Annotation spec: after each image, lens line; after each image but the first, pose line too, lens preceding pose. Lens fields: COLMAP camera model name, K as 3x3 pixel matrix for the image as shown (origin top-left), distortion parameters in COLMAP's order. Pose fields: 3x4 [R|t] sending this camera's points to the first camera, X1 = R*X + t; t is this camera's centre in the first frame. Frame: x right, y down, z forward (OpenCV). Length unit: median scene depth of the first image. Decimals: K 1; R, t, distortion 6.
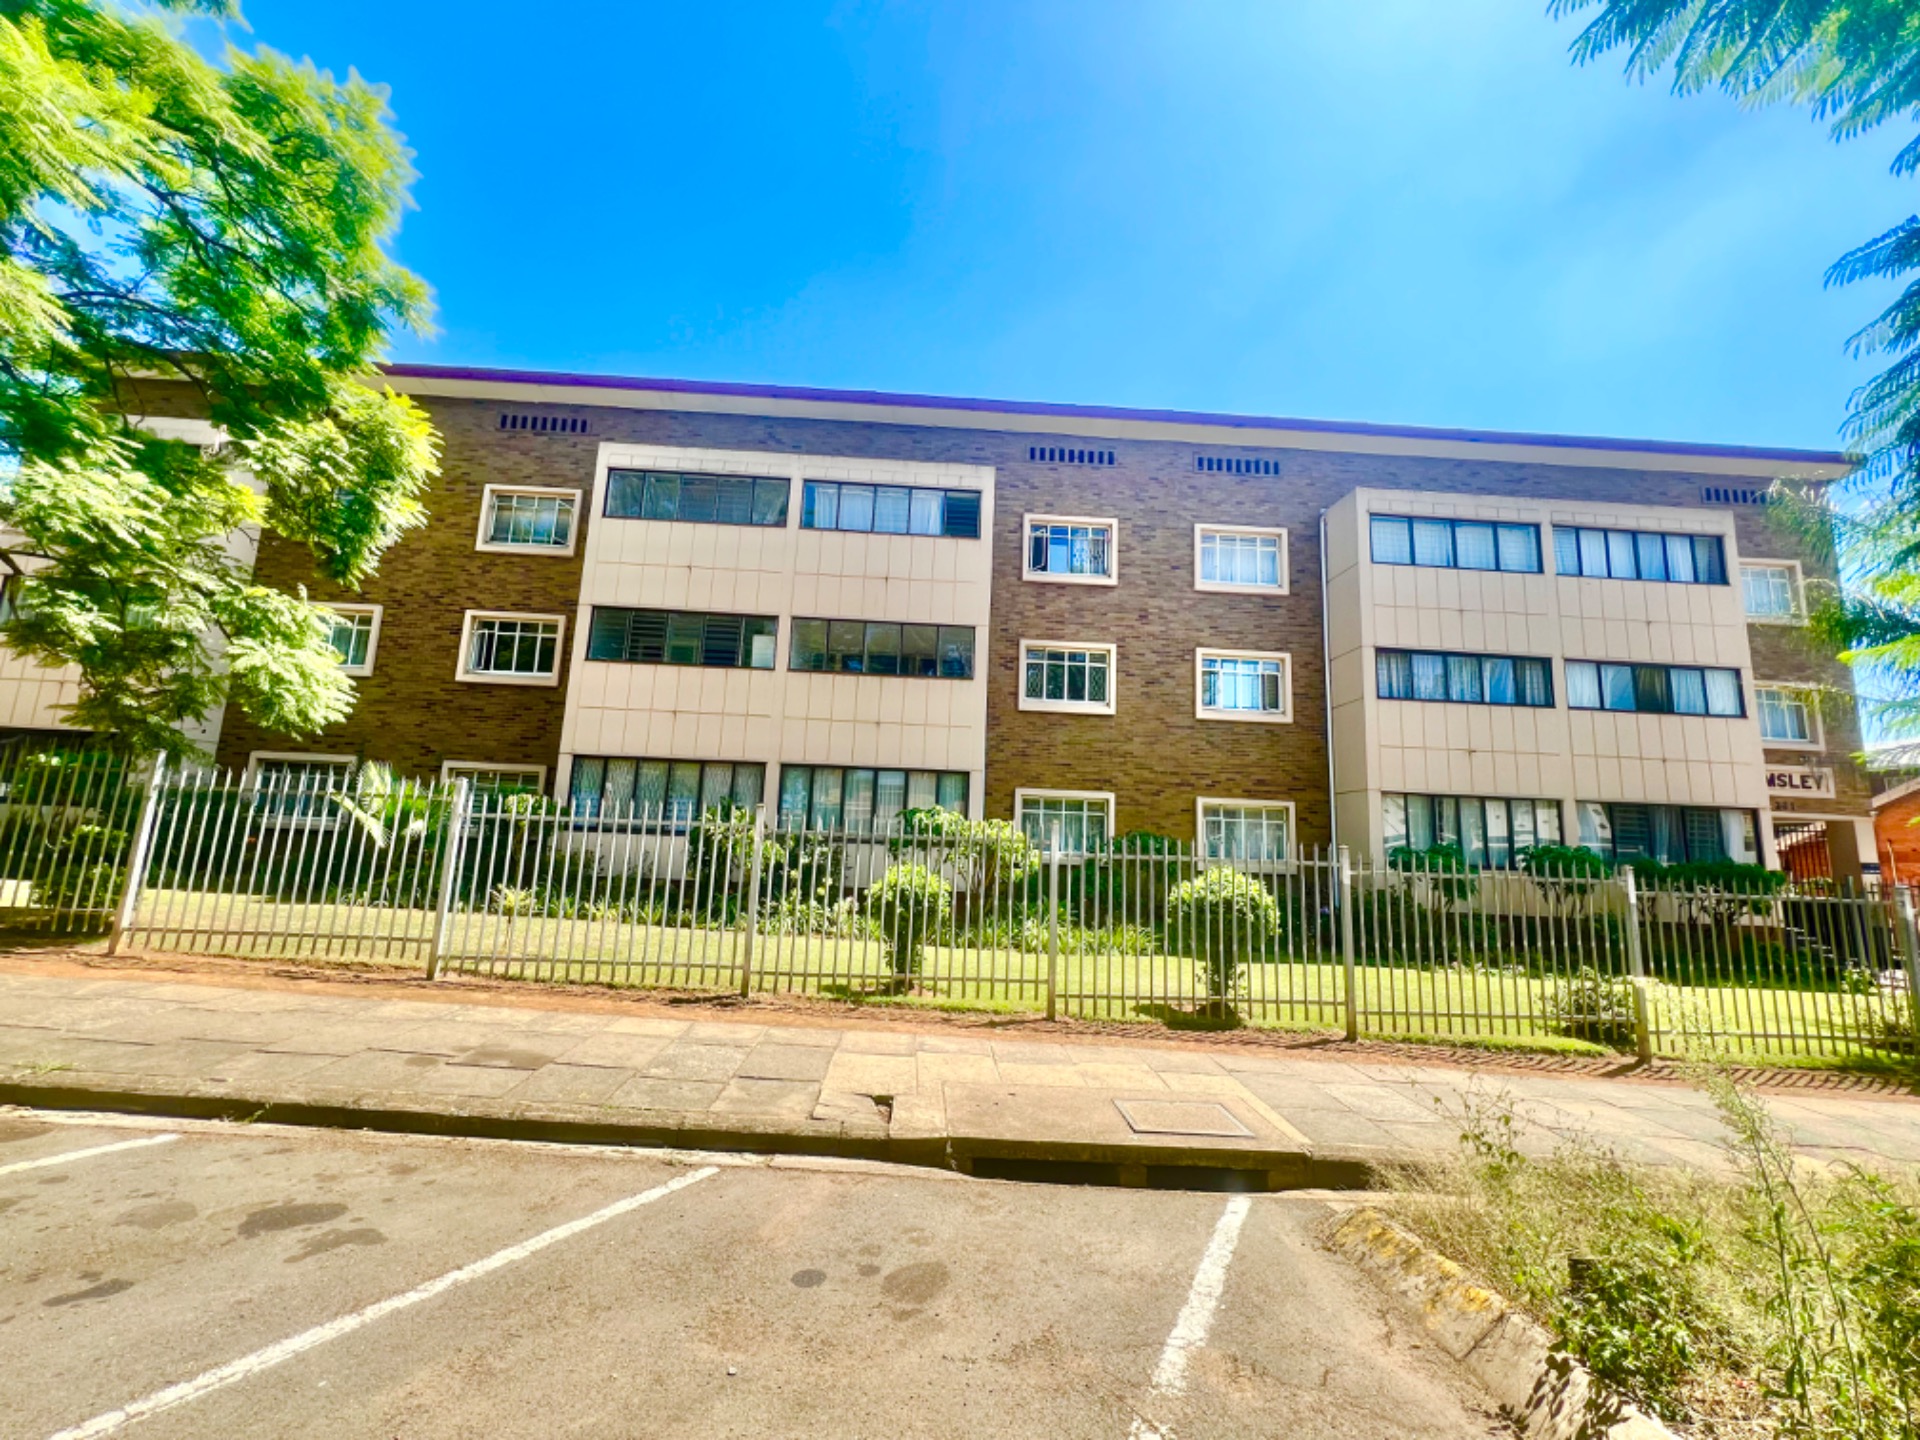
lens RADIAL K [[769.1, 0, 955.2], [0, 769.1, 717.0], [0, 0, 1]] dist [-0.003074, -0.000171]
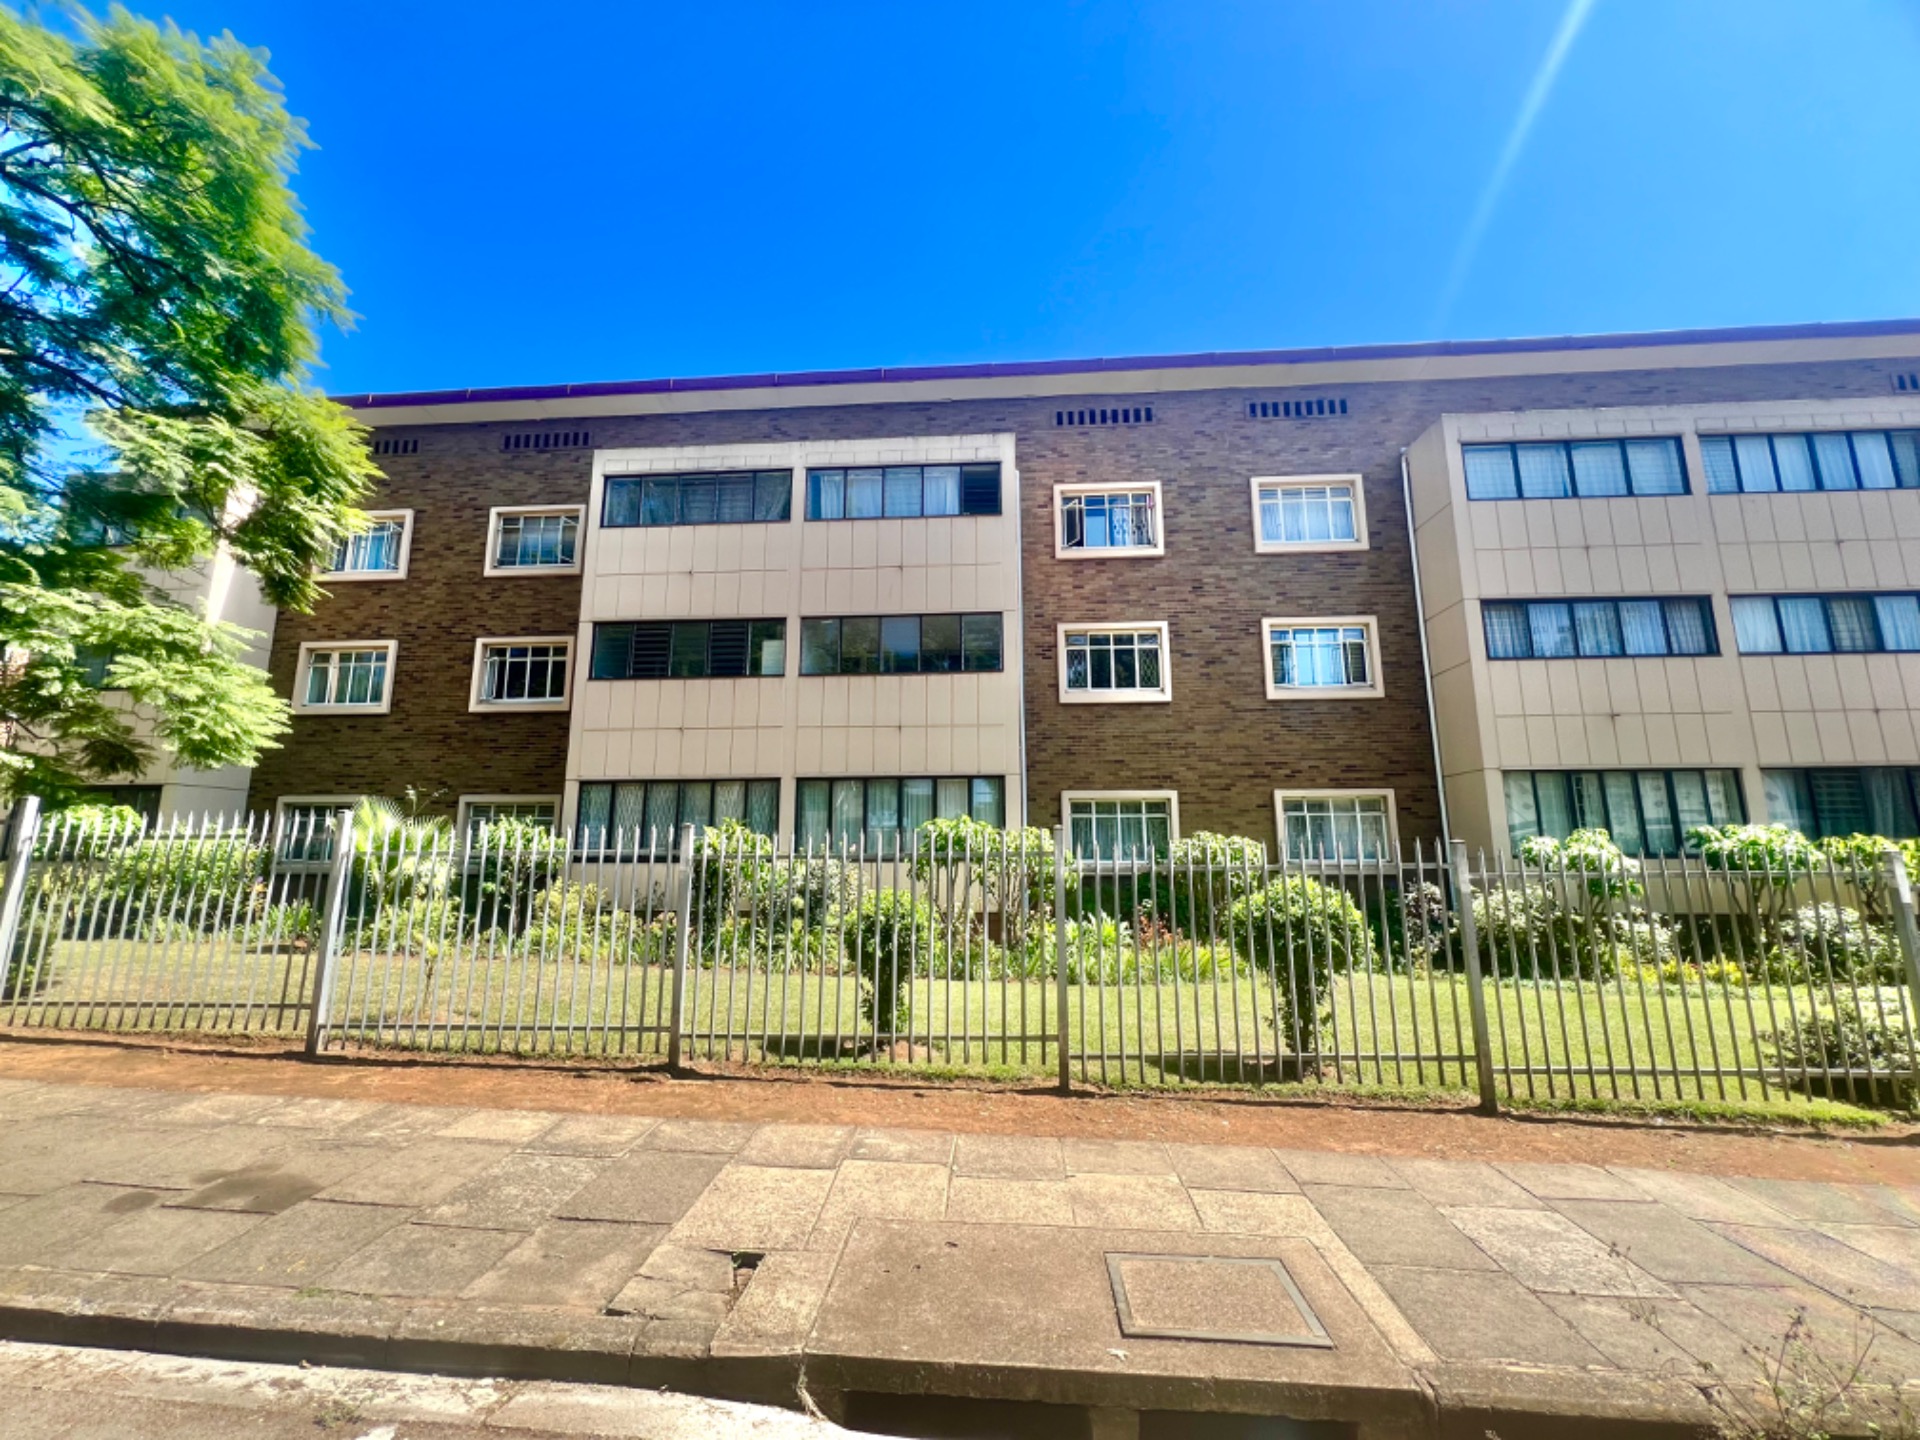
lens RADIAL K [[771.6, 0, 955.5], [0, 771.6, 717.5], [0, 0, 1]] dist [-0.002888, 0.000776]
pose [[0.992744, -0.065035, -0.101139, 0.052609], [0.063554, 0.997820, -0.017792, 0.015852], [0.102076, 0.011236, 0.994713, 0.102365]]
